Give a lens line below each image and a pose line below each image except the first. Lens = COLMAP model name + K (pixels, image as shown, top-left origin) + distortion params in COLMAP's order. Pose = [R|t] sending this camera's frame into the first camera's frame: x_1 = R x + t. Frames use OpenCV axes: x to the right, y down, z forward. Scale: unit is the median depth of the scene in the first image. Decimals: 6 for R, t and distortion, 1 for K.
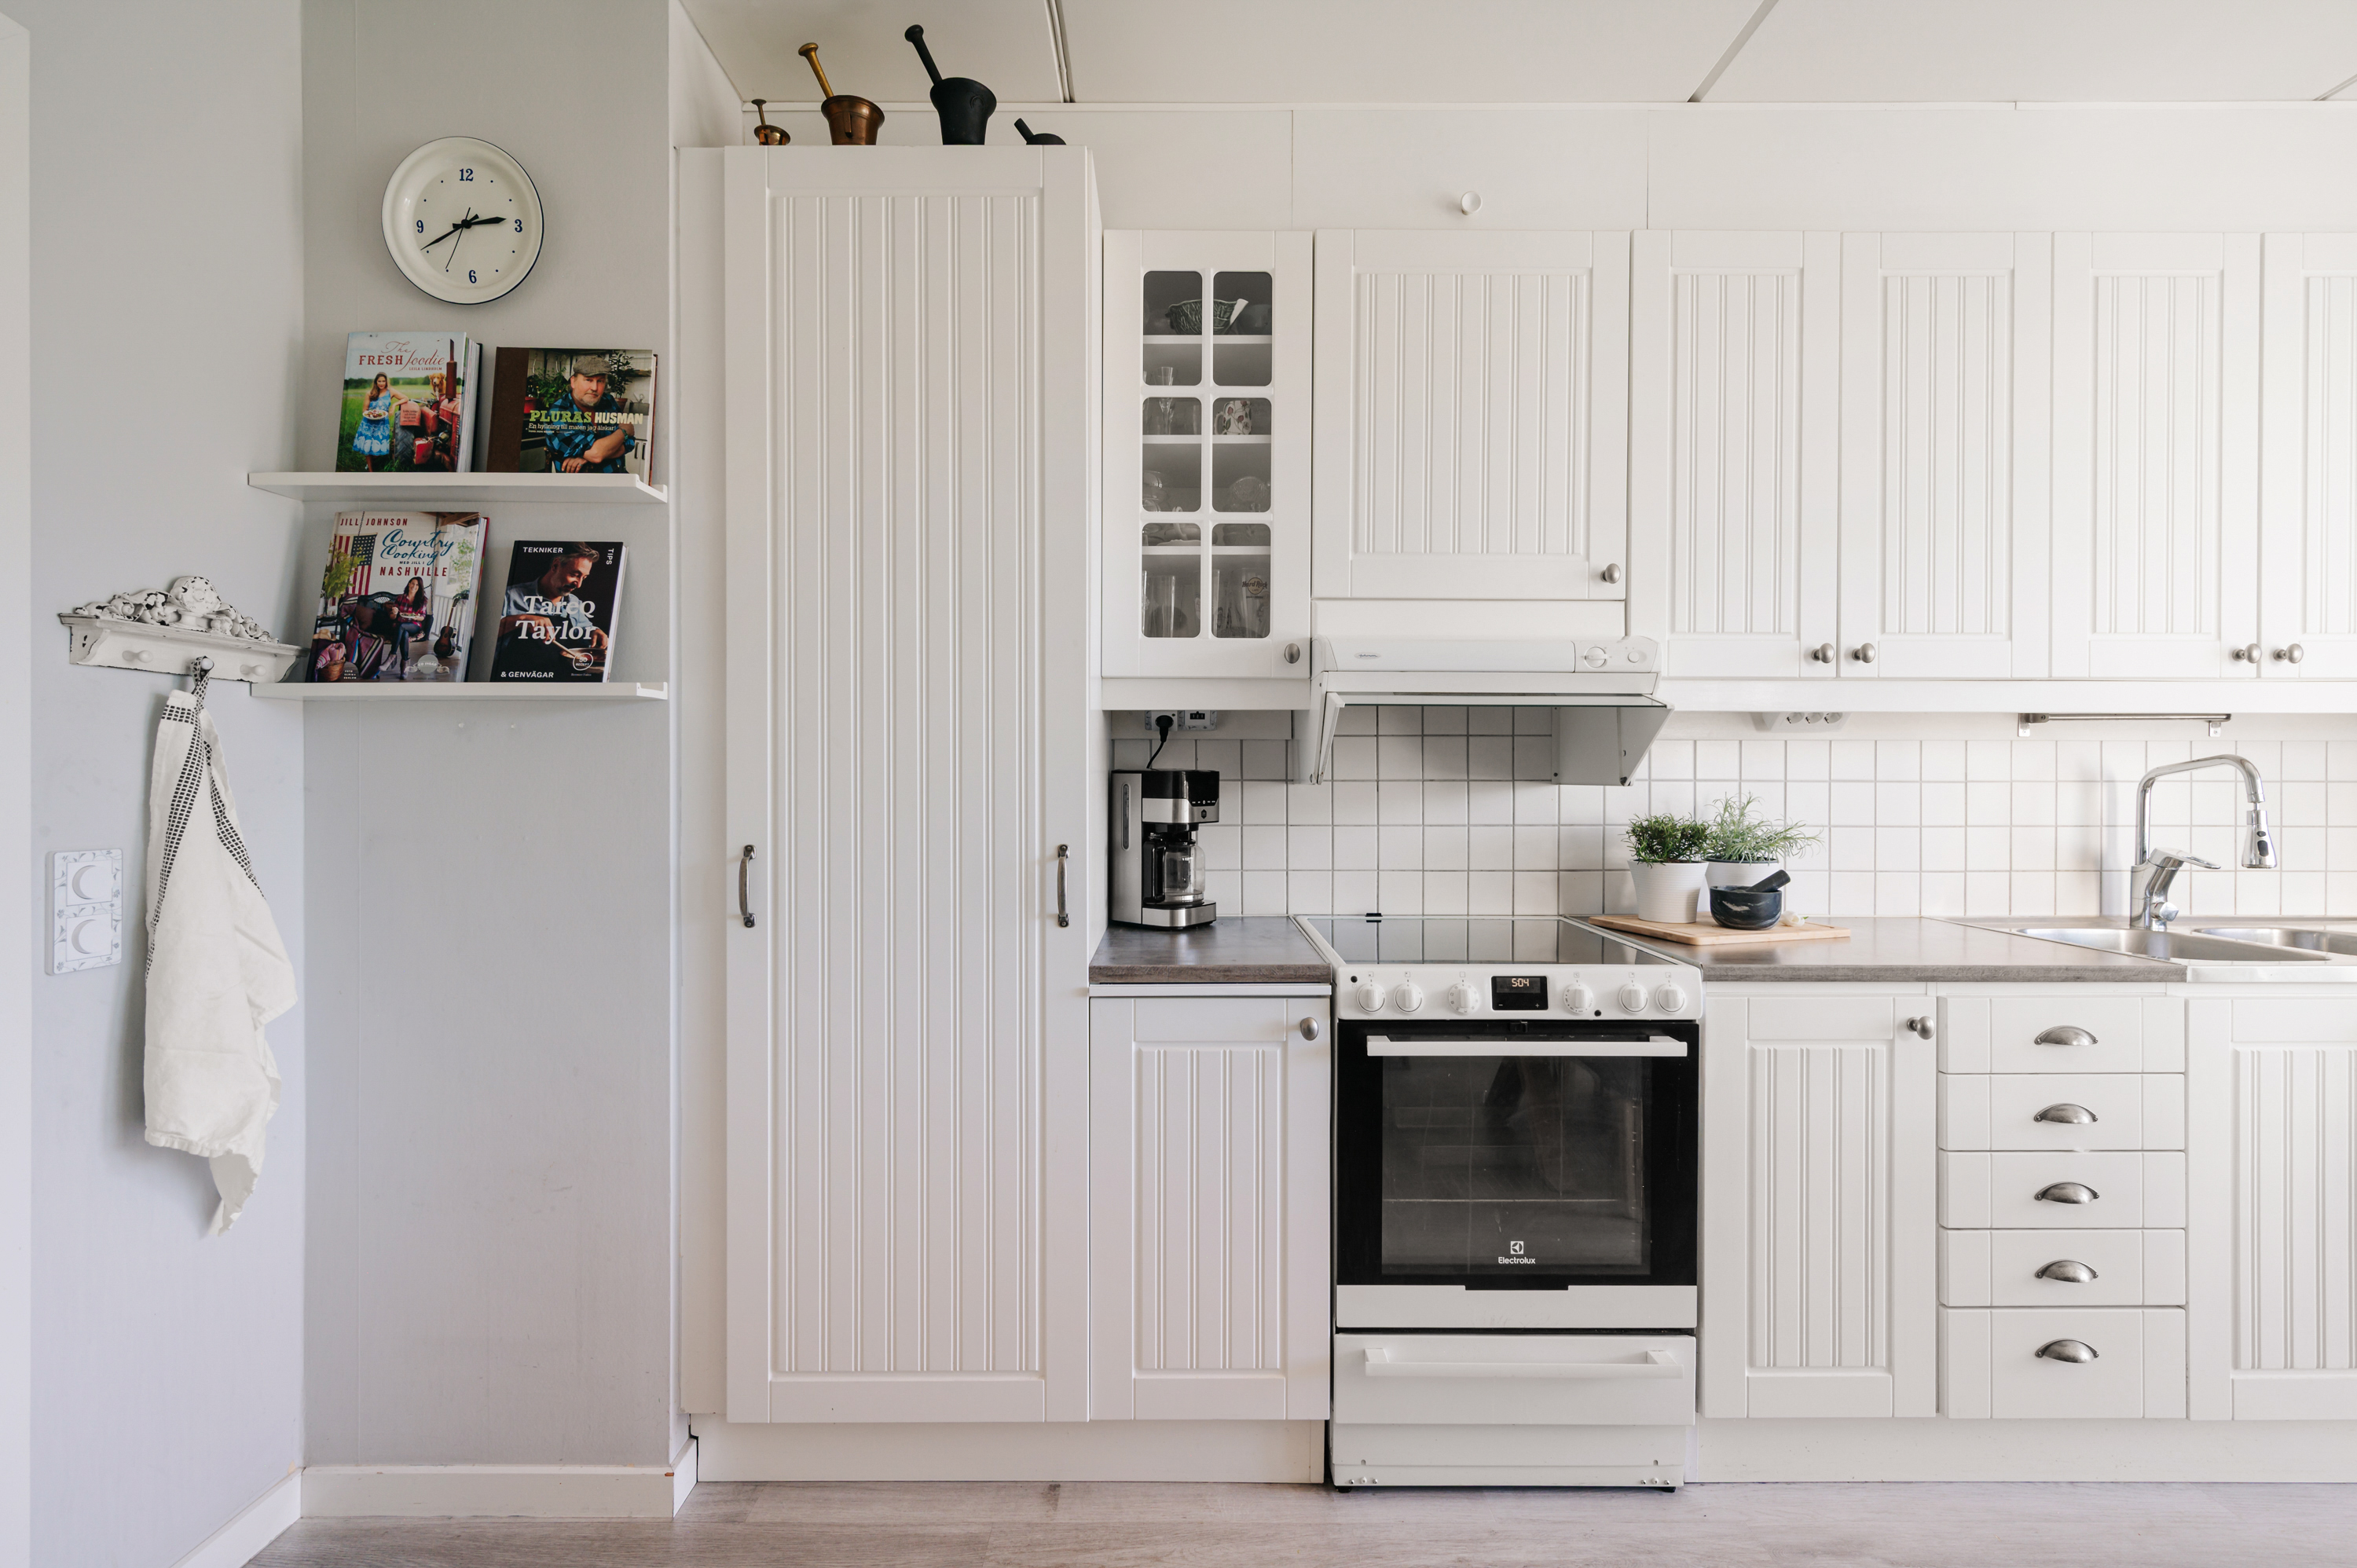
lens RADIAL K [[1035.2, 0, 1156.7], [0, 1035.2, 783.7], [0, 0, 1]] dist [0.002744, -0.000850]
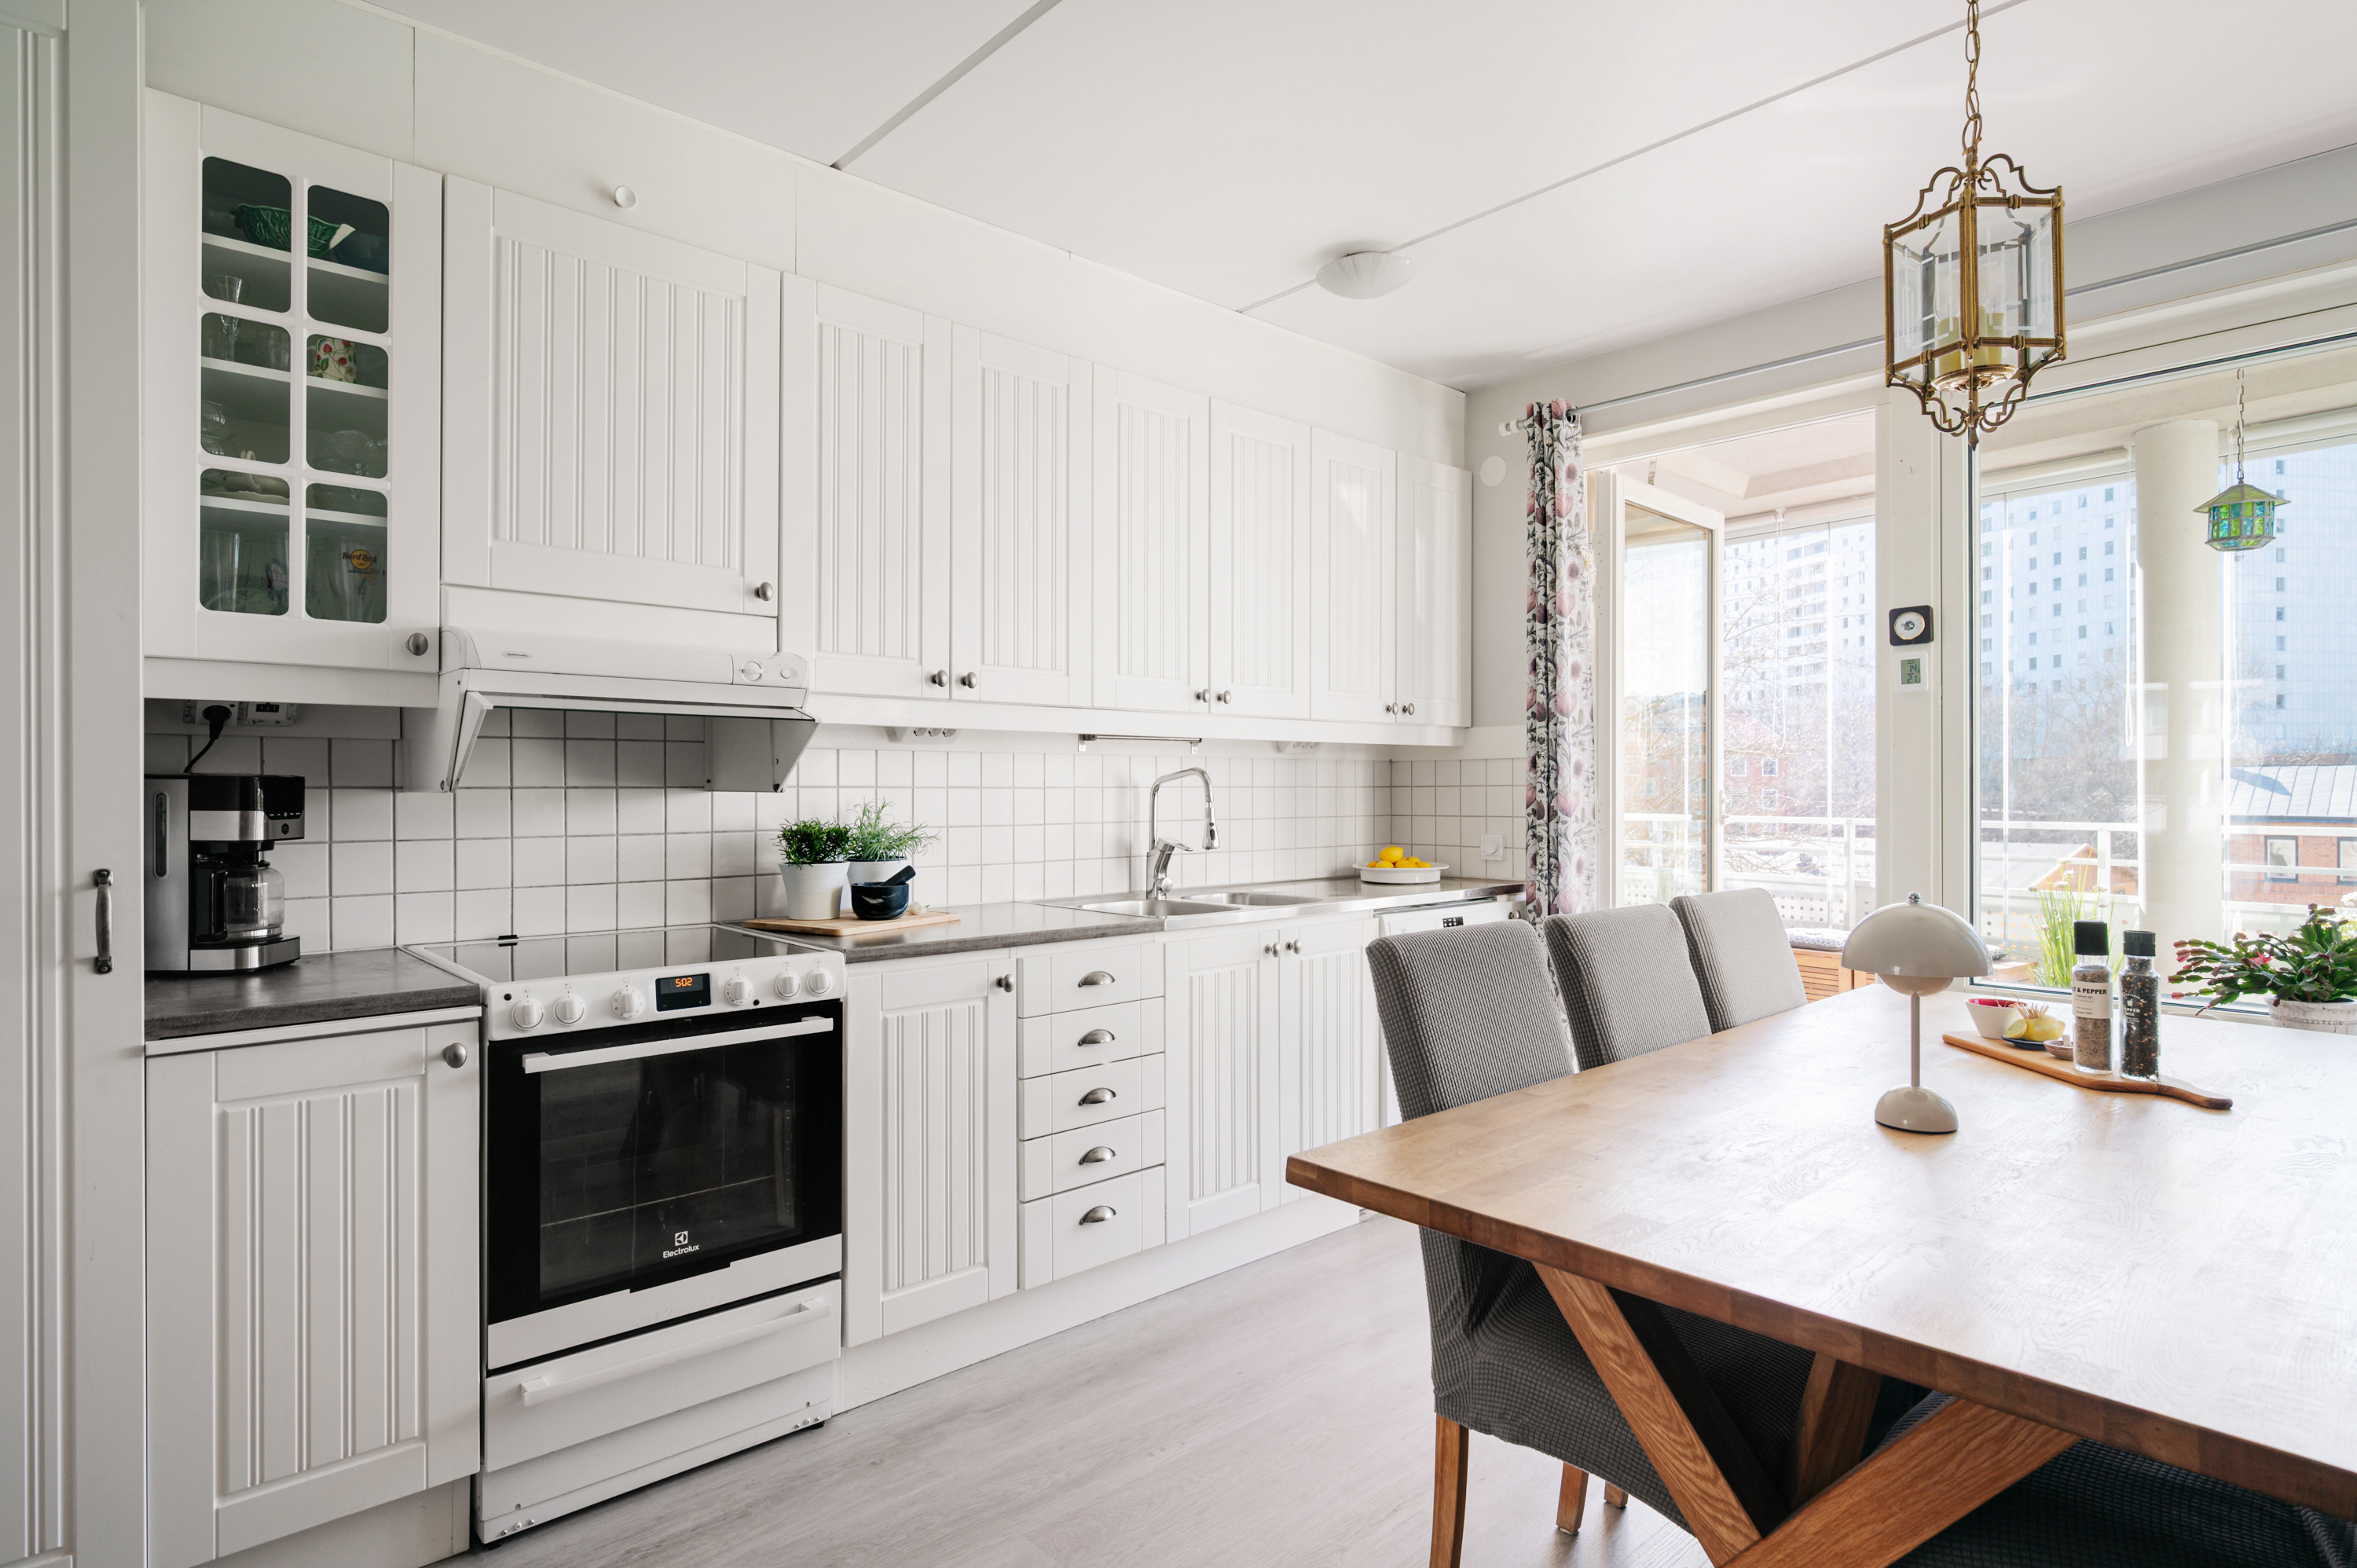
lens RADIAL K [[1268.5, 0, 1218.4], [0, 1268.5, 785.7], [0, 0, 1]] dist [-0.002688, -0.000138]
pose [[0.715866, -0.000950, 0.698237, -0.133373], [0.003863, 0.999989, -0.002600, 0.000677], [-0.698226, 0.004559, 0.715862, -0.248476]]
